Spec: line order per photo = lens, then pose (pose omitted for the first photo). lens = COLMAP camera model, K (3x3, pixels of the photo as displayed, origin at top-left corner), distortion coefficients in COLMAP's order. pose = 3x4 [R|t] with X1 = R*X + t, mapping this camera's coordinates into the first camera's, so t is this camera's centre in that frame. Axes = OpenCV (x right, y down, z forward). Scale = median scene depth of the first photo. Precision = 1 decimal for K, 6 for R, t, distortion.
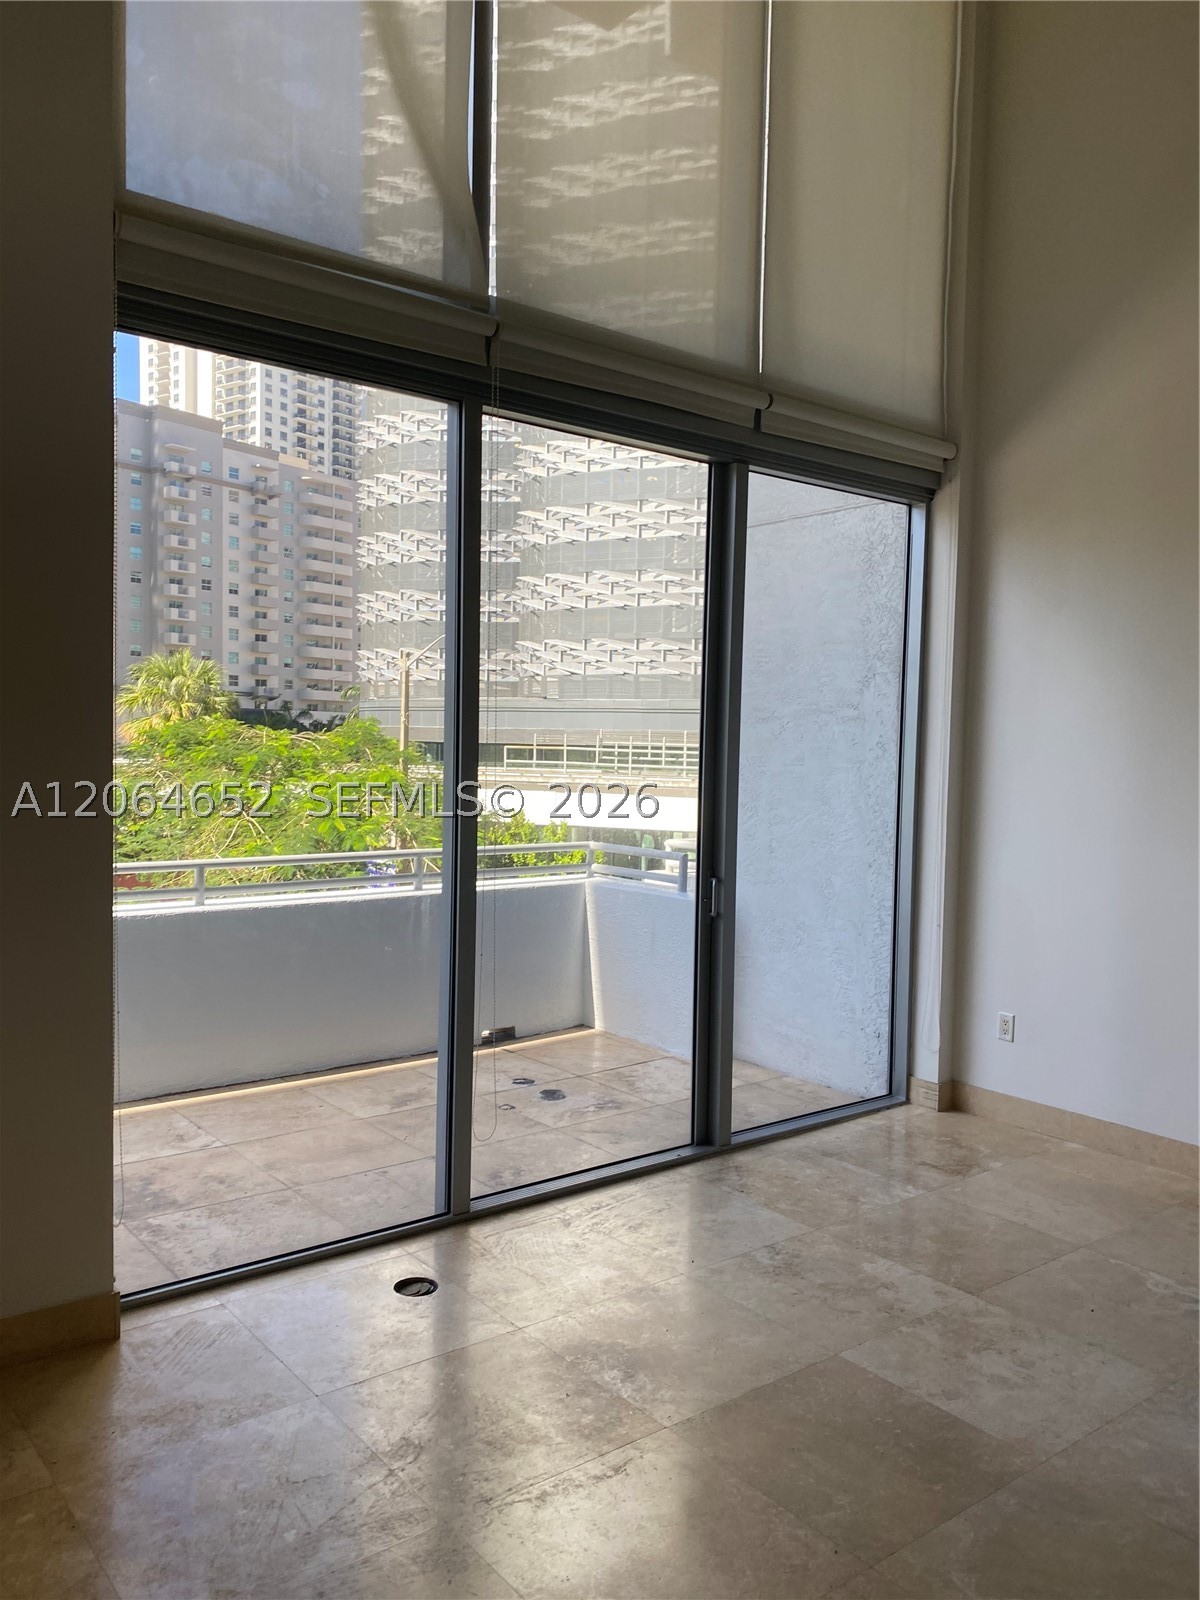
lens RADIAL K [[1219.2, 0, 632.4], [0, 1219.2, 799.8], [0, 0, 1]] dist [-0.004537, 0.004835]
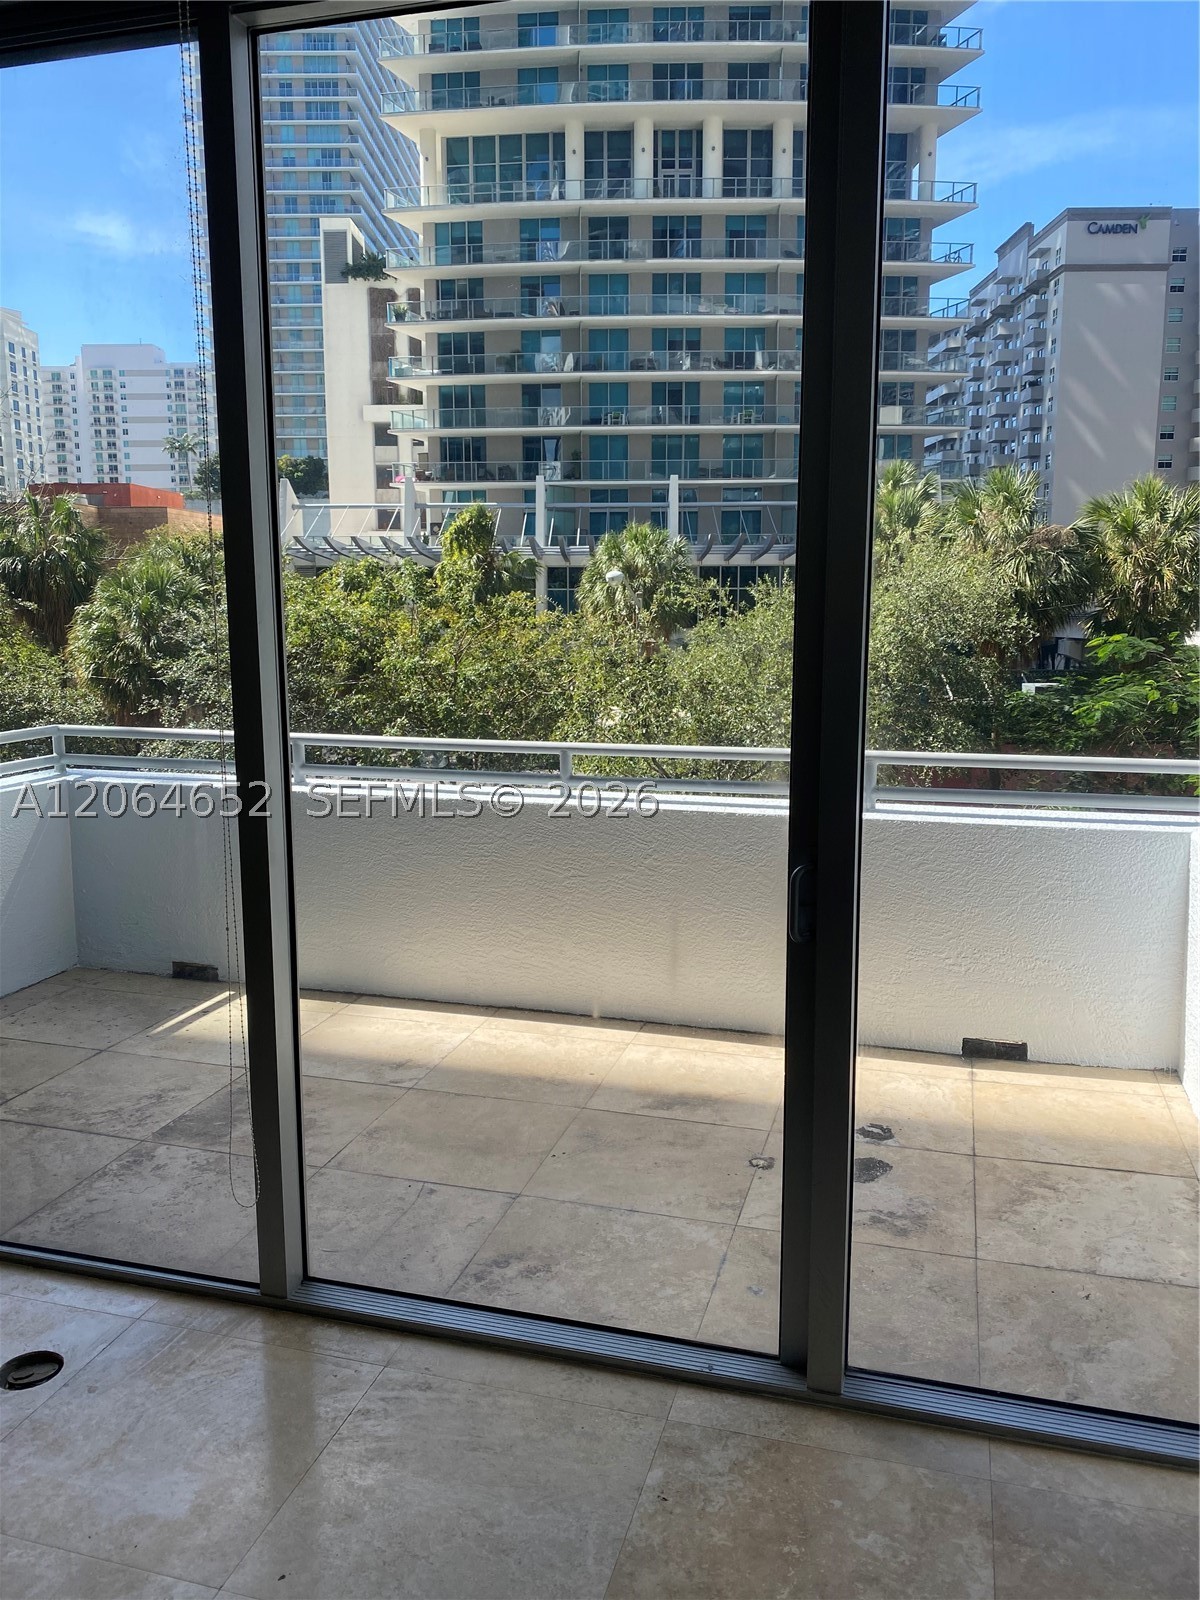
lens RADIAL K [[1280.5, 0, 600.0], [0, 1280.5, 800.0], [0, 0, 1]] dist [0.010884, -0.002850]
pose [[0.576965, 0.124712, -0.807191, 0.410148], [-0.030405, 0.990869, 0.131357, -0.025229], [0.816202, -0.051246, 0.575489, 0.616243]]
